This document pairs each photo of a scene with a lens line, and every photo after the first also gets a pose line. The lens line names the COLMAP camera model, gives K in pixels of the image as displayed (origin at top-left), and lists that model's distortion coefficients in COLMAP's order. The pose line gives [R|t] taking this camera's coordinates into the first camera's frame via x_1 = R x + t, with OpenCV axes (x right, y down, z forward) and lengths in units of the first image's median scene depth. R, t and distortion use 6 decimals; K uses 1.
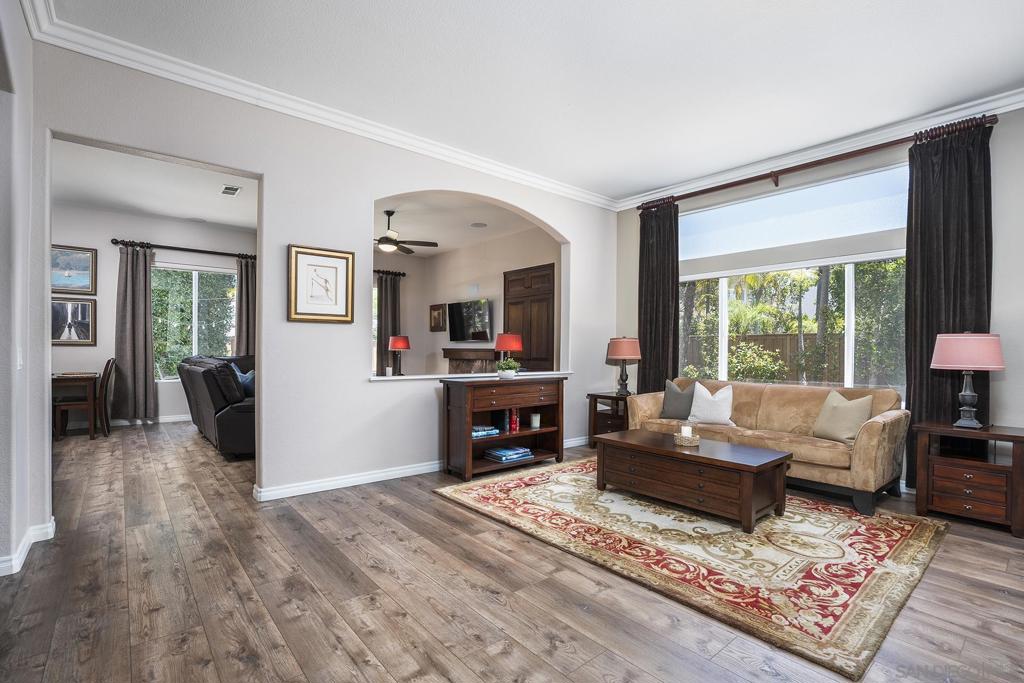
lens RADIAL K [[477.7, 0, 511.8], [0, 477.7, 354.4], [0, 0, 1]] dist [-0.048980, 0.020684]
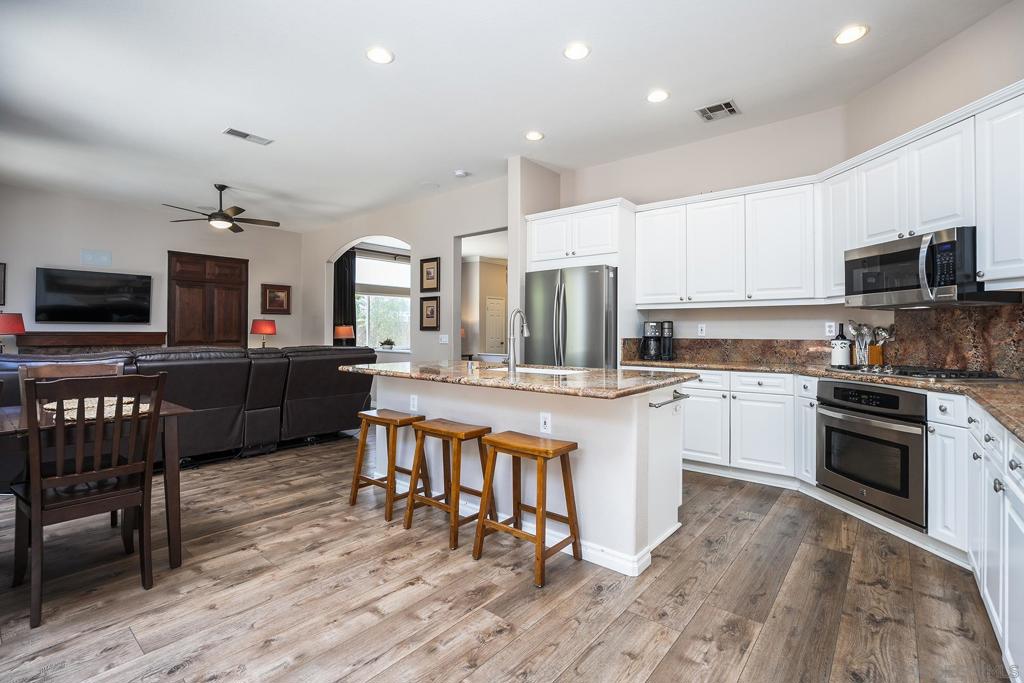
lens RADIAL K [[466.9, 0, 512.0], [0, 466.9, 341.5], [0, 0, 1]] dist [-0.026322, -0.000063]
pose [[-0.181553, -0.027495, 0.982997, -2.087627], [0.004854, 0.999572, 0.028855, -0.032409], [-0.983369, 0.010010, -0.181341, 1.010522]]
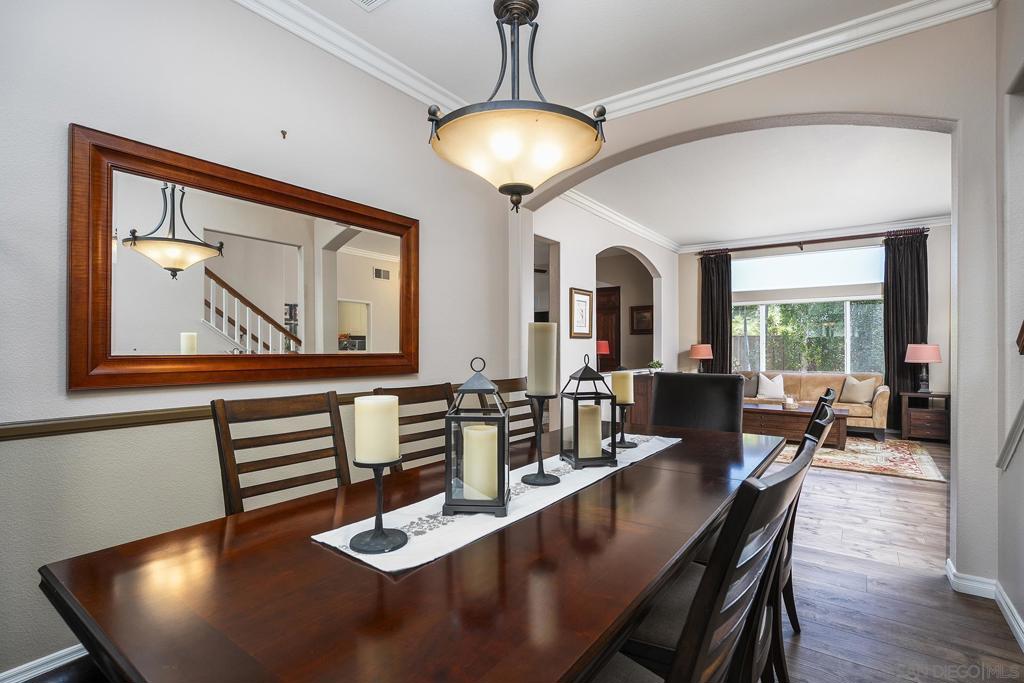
lens RADIAL K [[487.8, 0, 512.0], [0, 487.8, 341.5], [0, 0, 1]] dist [-0.030502, -0.000130]
pose [[0.973541, -0.005778, 0.228440, -0.923347], [0.011118, 0.999694, -0.022097, -0.024336], [-0.228242, 0.024052, 0.973307, -0.436432]]
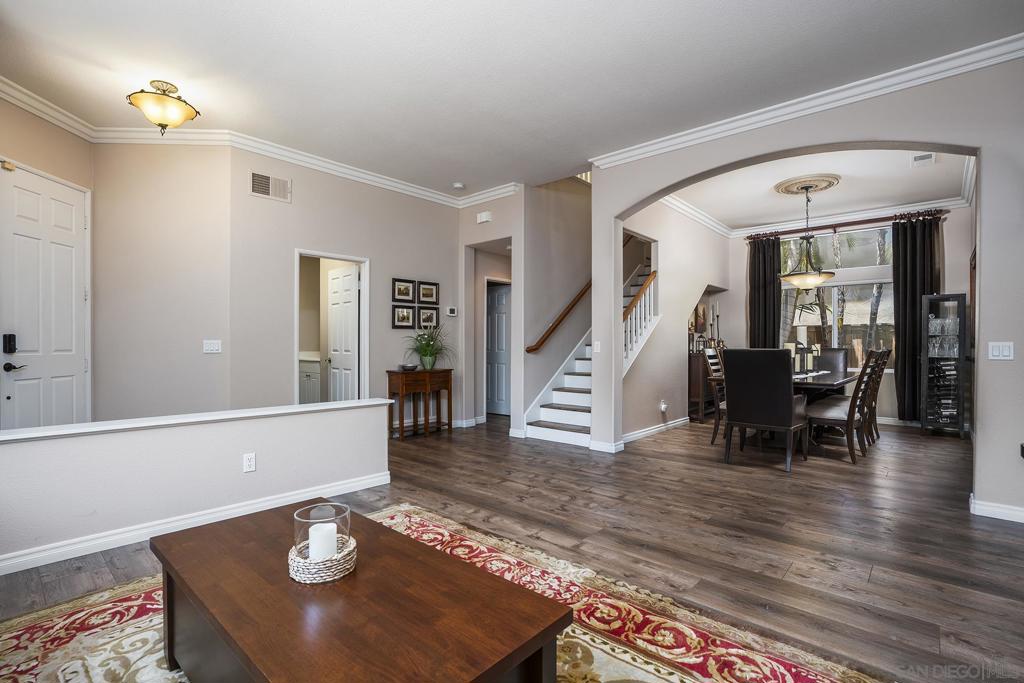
lens RADIAL K [[480.5, 0, 512.0], [0, 480.5, 341.5], [0, 0, 1]] dist [-0.032490, 0.000127]
pose [[-0.989898, -0.012952, -0.141188, 0.245834], [-0.013324, 0.999910, 0.001690, 0.000482], [0.141154, 0.003554, -0.989981, 1.261476]]
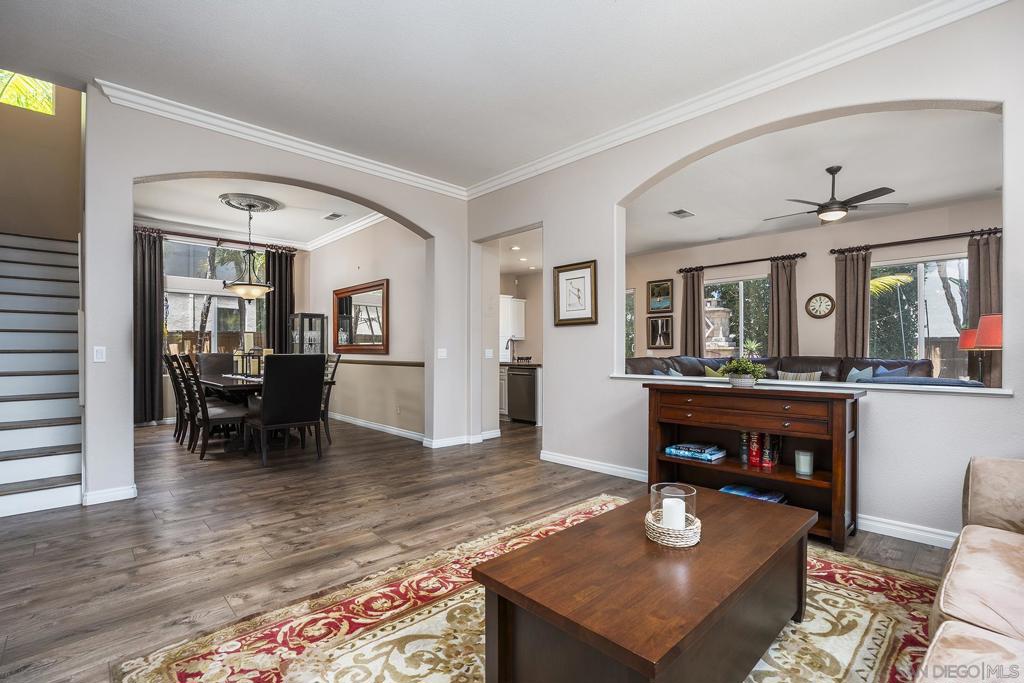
lens RADIAL K [[467.0, 0, 515.1], [0, 467.0, 353.1], [0, 0, 1]] dist [-0.051907, 0.021412]
pose [[0.070693, -0.006138, -0.997479, 0.726521], [-0.009803, 0.999928, -0.006848, 0.011692], [0.997450, 0.010262, 0.070628, 0.729701]]
